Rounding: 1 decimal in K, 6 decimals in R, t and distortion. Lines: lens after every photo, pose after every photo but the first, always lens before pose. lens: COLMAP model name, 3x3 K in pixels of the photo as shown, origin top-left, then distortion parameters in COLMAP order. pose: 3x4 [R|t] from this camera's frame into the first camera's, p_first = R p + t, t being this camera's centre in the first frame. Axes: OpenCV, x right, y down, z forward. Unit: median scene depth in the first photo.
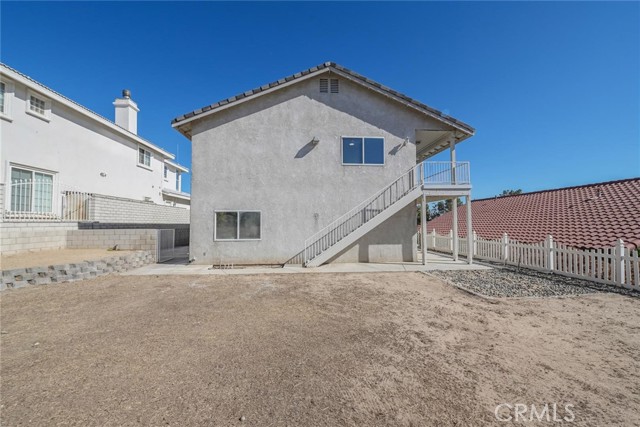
lens RADIAL K [[254.3, 0, 319.6], [0, 254.3, 215.5], [0, 0, 1]] dist [-0.008619, 0.000293]
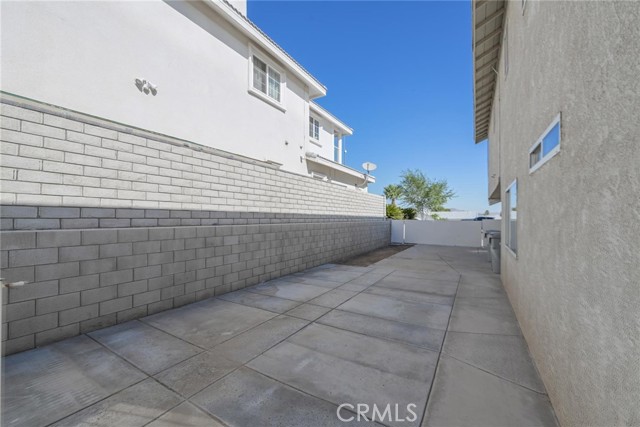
lens RADIAL K [[254.3, 0, 319.8], [0, 254.3, 216.4], [0, 0, 1]] dist [-0.008619, 0.000293]
pose [[0.811234, -0.001649, -0.584720, -0.552284], [0.015017, 0.999725, 0.018016, 0.045810], [0.584529, -0.023396, 0.811035, 1.122635]]
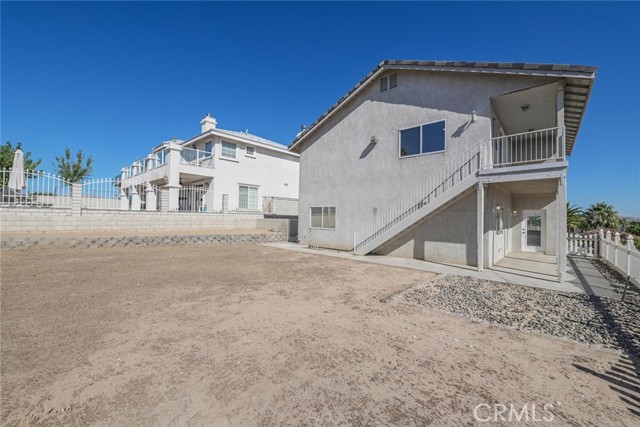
lens RADIAL K [[254.3, 0, 322.6], [0, 254.3, 214.4], [0, 0, 1]] dist [-0.008619, 0.000293]
pose [[0.686471, 0.009313, -0.727097, 0.607427], [-0.000488, 0.999924, 0.012347, 0.007207], [0.727157, -0.008121, 0.686423, 0.101243]]
